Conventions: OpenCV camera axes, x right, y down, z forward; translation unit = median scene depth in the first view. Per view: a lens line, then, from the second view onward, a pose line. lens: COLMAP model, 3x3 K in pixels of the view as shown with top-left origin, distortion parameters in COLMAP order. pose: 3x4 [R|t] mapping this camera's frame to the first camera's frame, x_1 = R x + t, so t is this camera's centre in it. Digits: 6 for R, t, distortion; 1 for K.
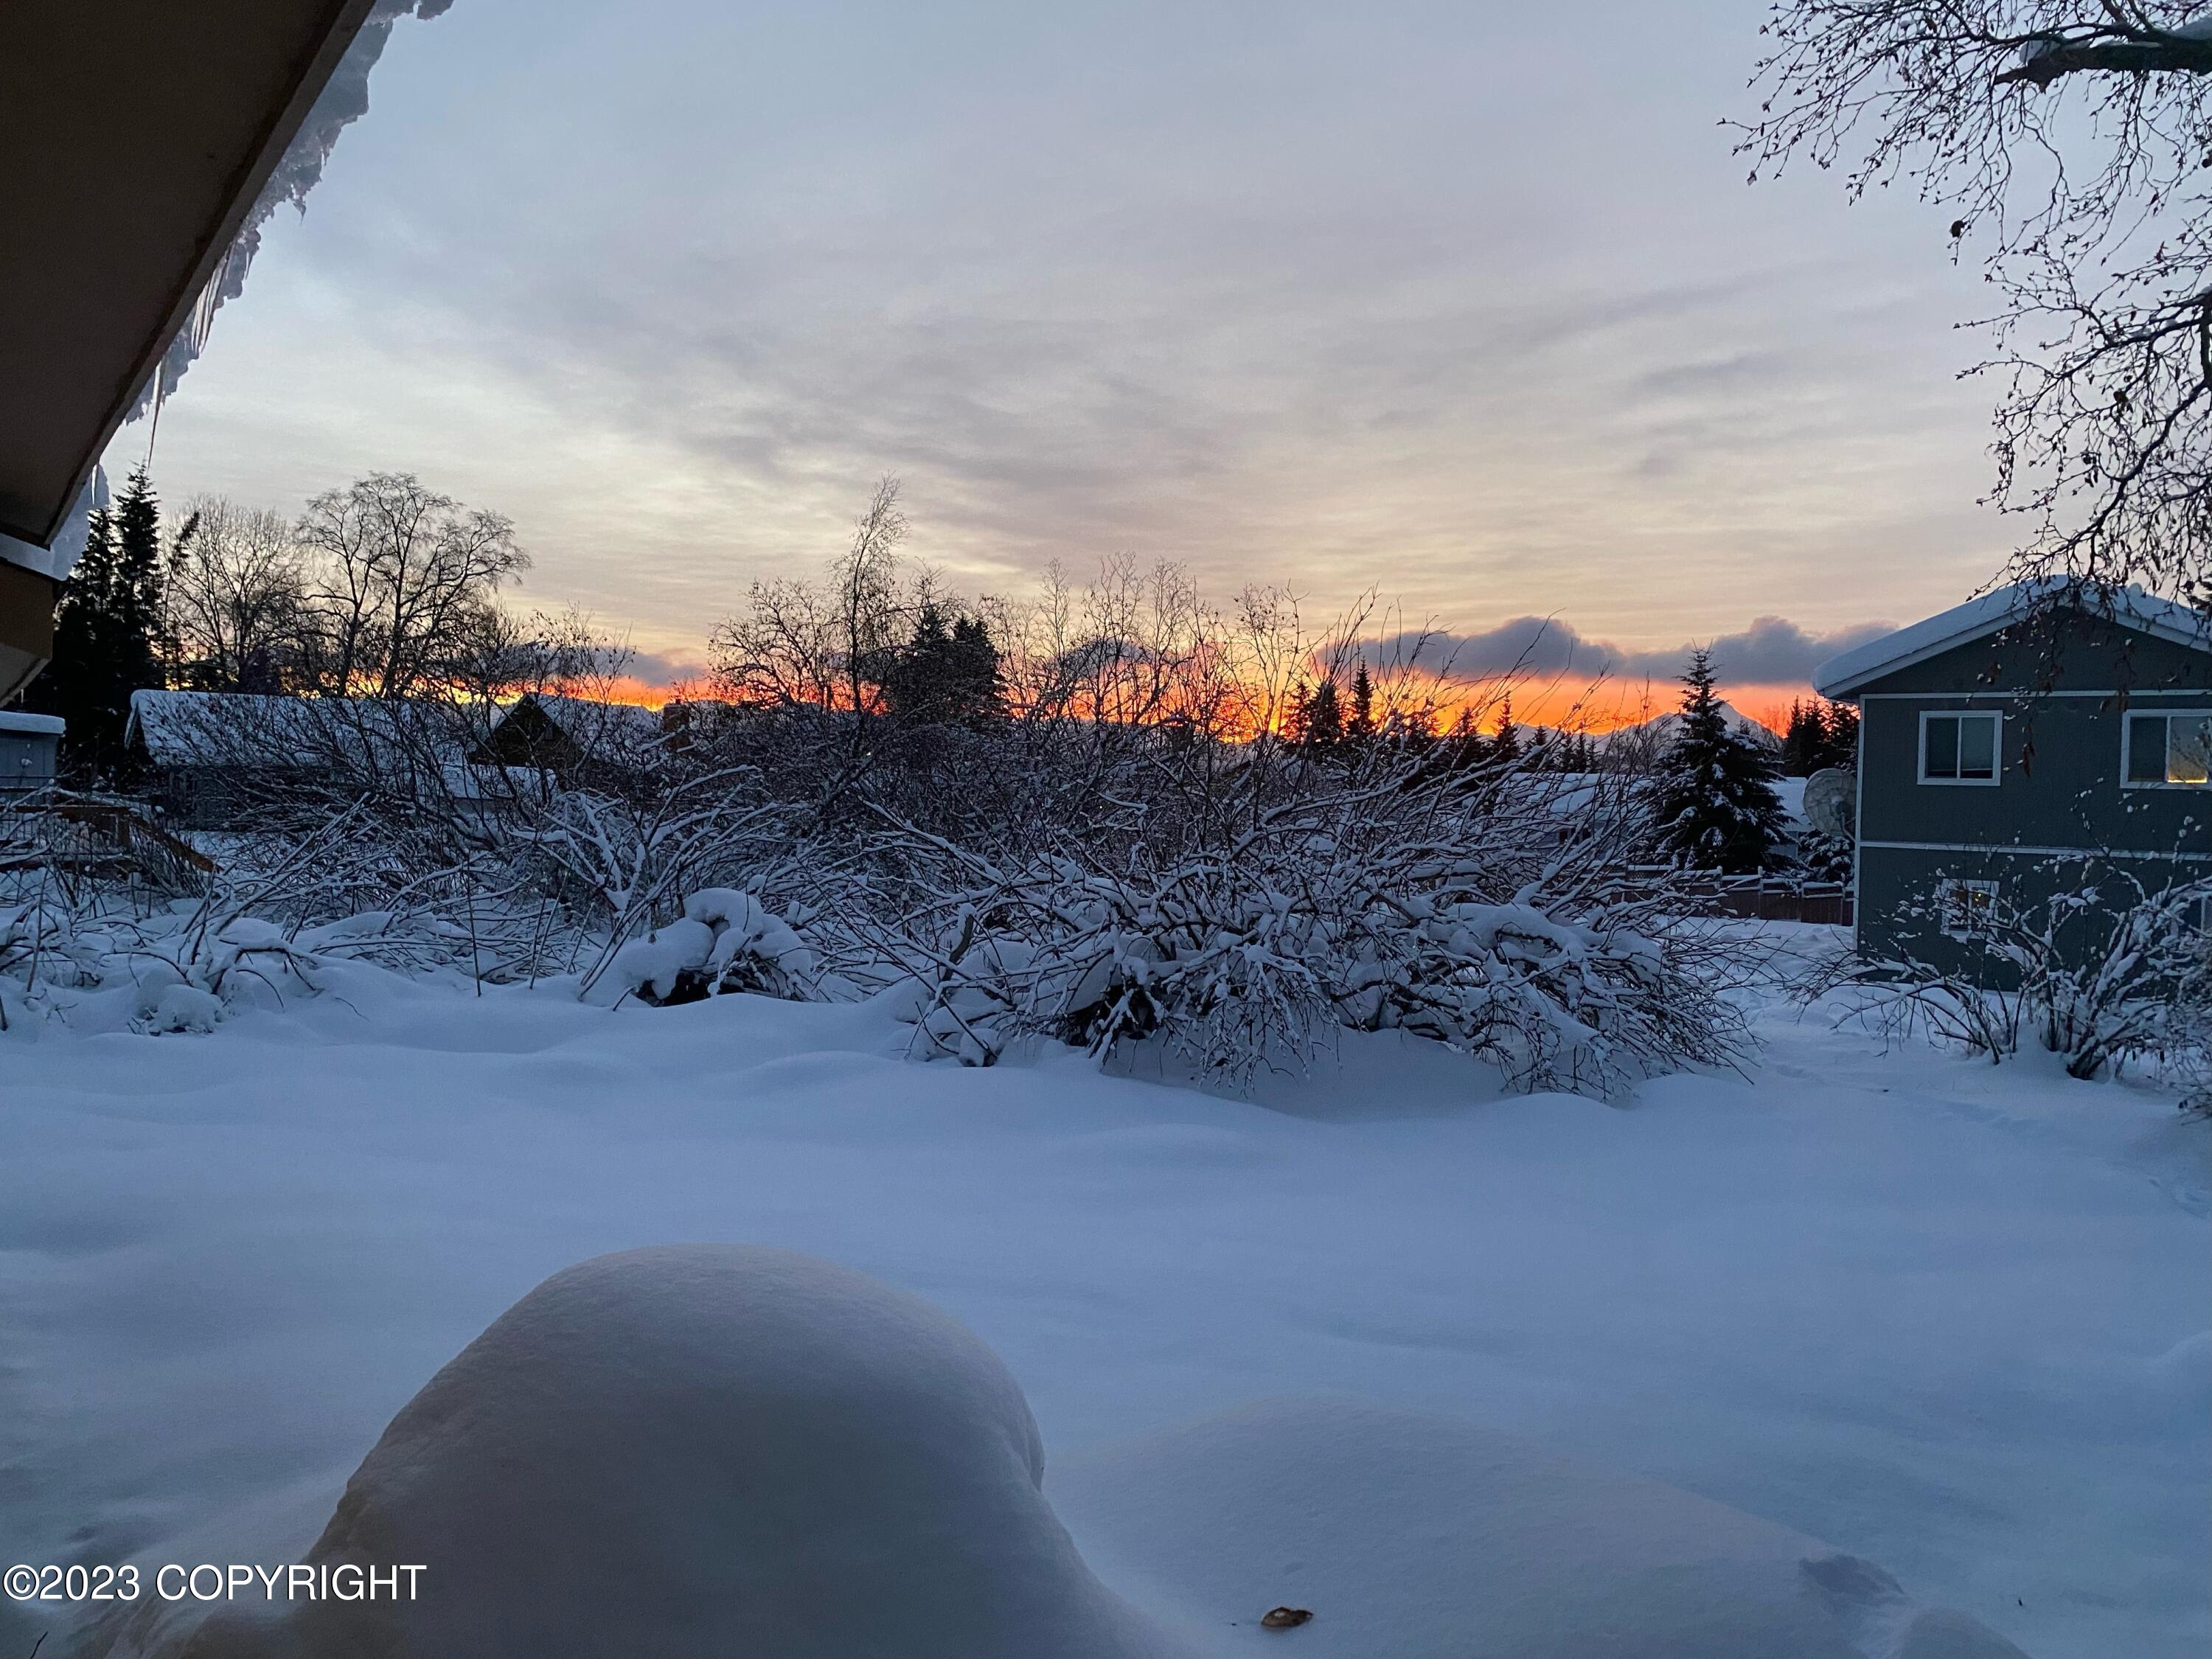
lens RADIAL K [[1690.3, 0, 1115.7], [0, 1690.3, 820.7], [0, 0, 1]] dist [0.041095, -0.034300]
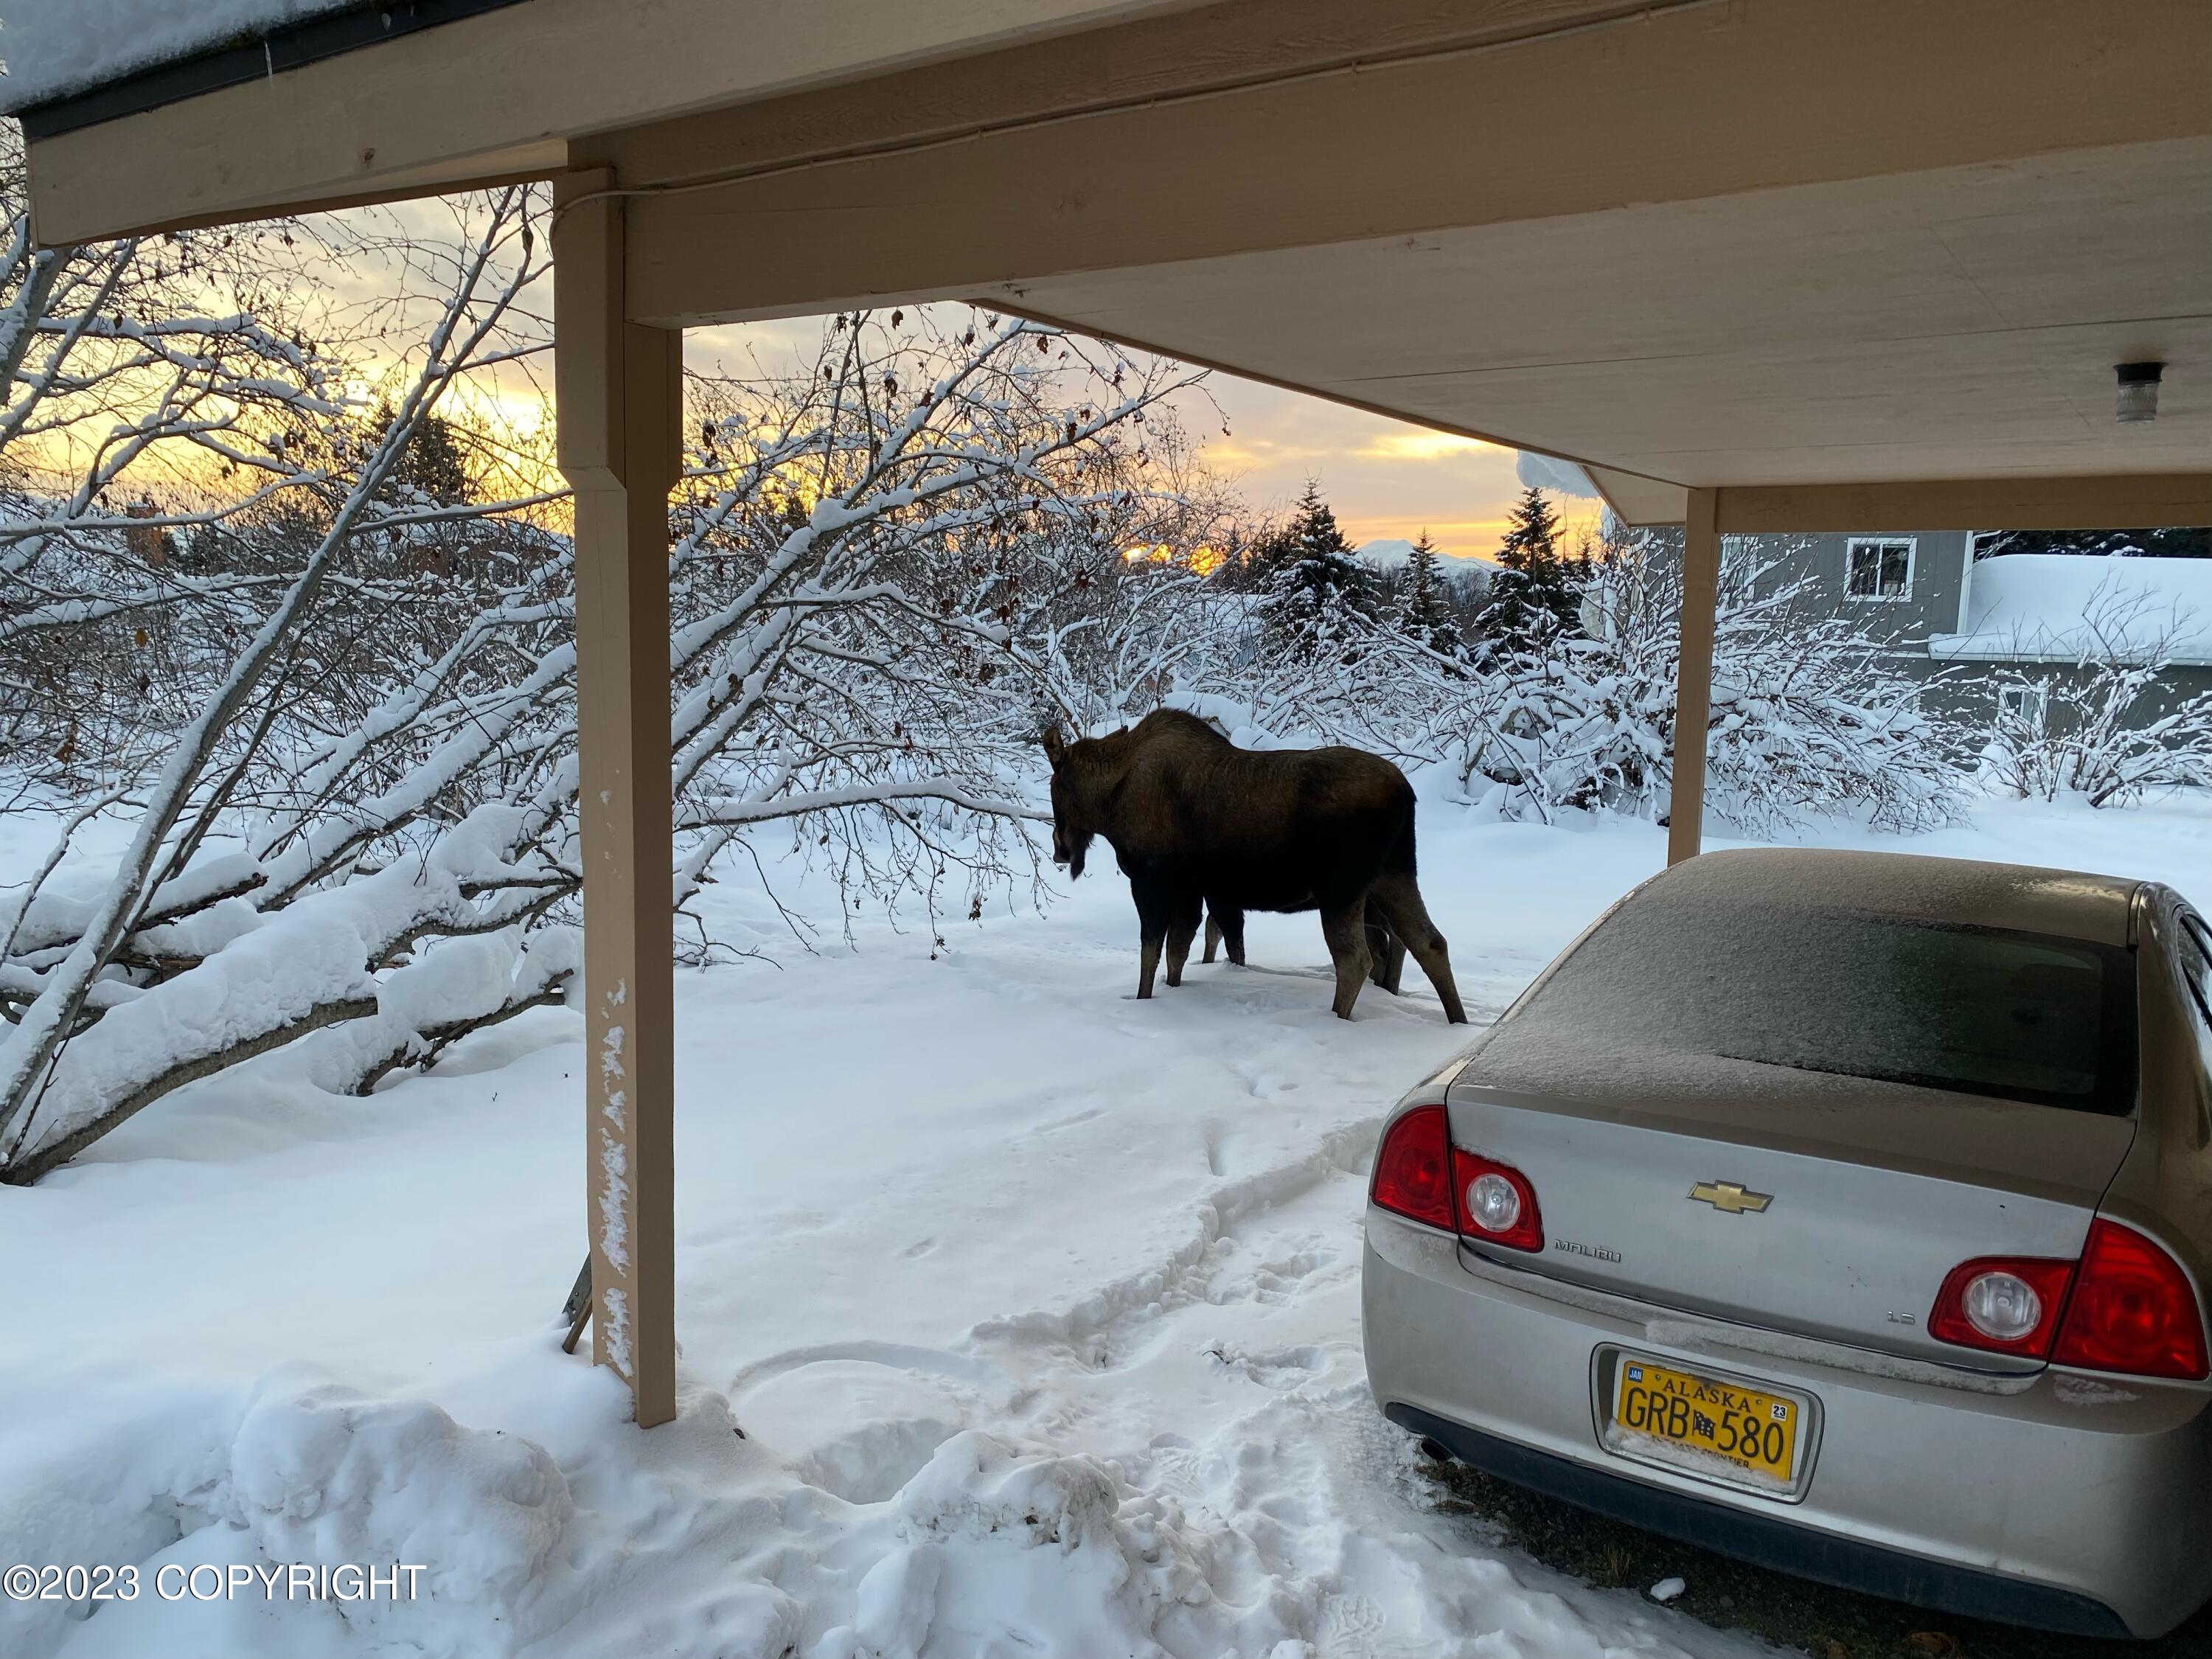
lens RADIAL K [[1690.3, 0, 1110.2], [0, 1690.3, 838.6], [0, 0, 1]] dist [0.041095, -0.034300]
pose [[0.937149, -0.051807, 0.345063, -0.652288], [0.011409, 0.992937, 0.118090, 0.002519], [-0.348744, -0.106731, 0.931121, -0.014123]]
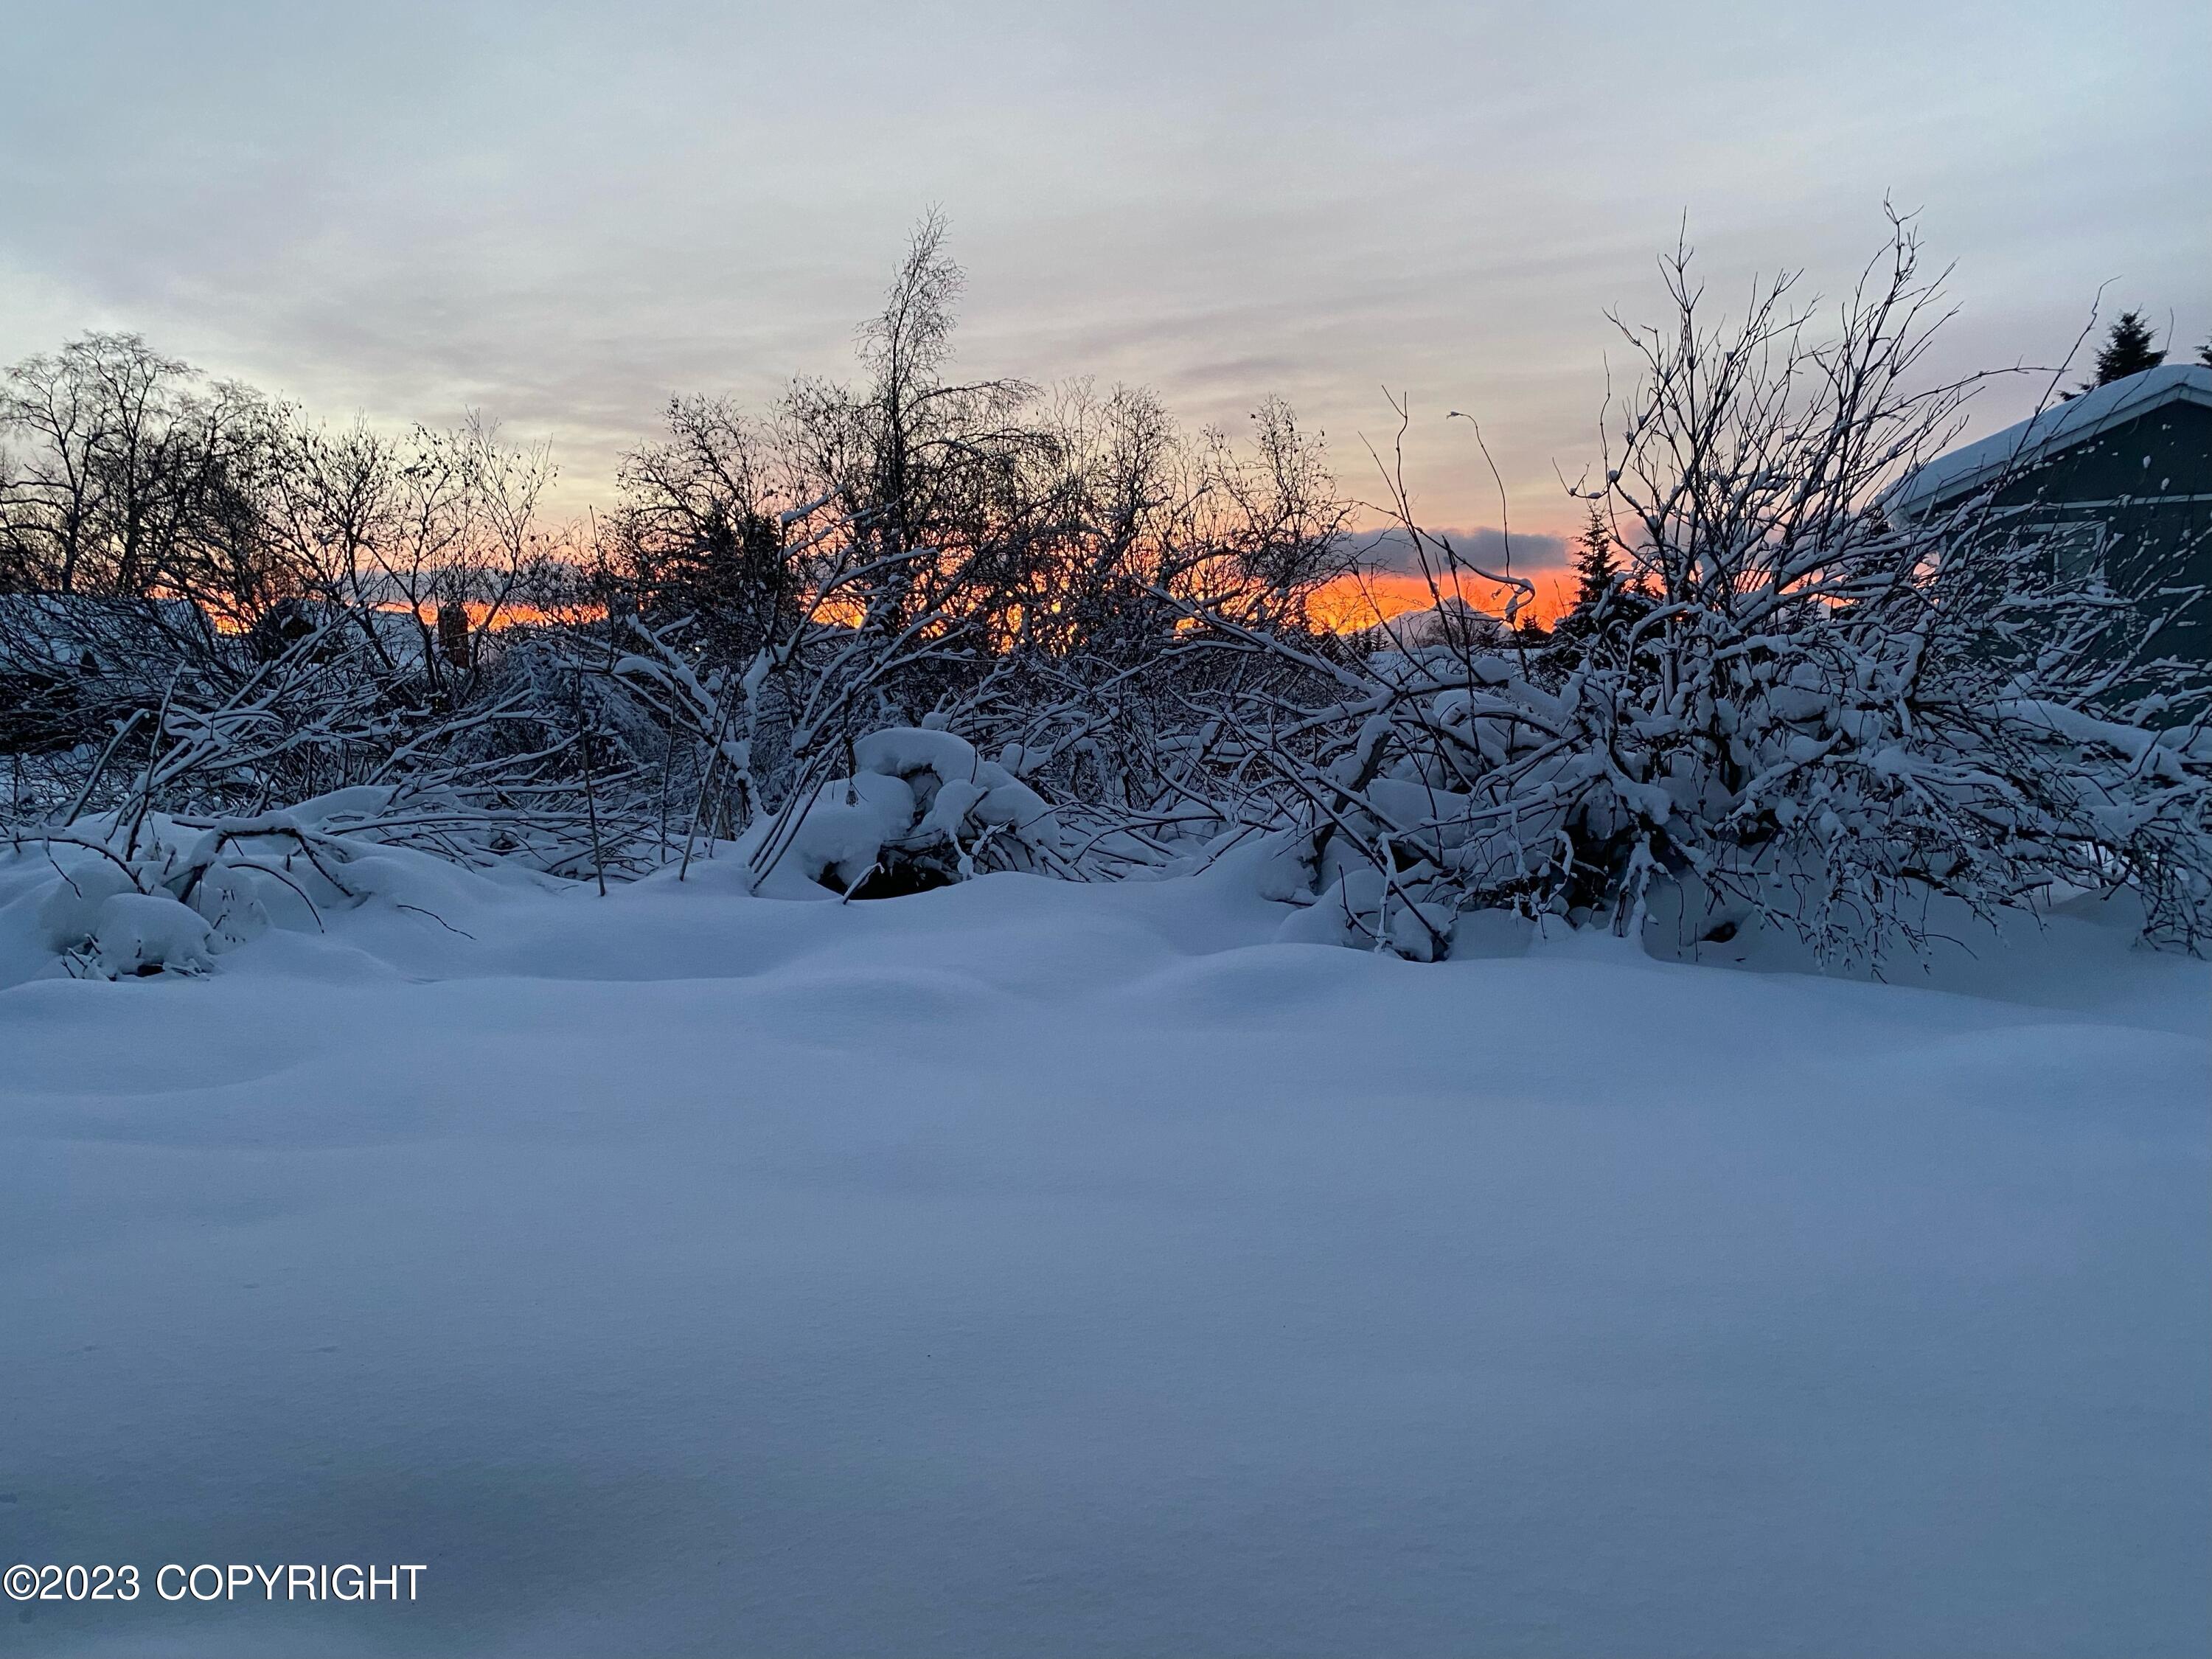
lens RADIAL K [[1690.3, 0, 1111.7], [0, 1690.3, 838.0], [0, 0, 1]] dist [0.041095, -0.034300]
pose [[0.989962, -0.047117, 0.133252, -0.236303], [0.038631, 0.997100, 0.065566, 0.041762], [-0.135955, -0.059760, 0.988911, 0.310392]]
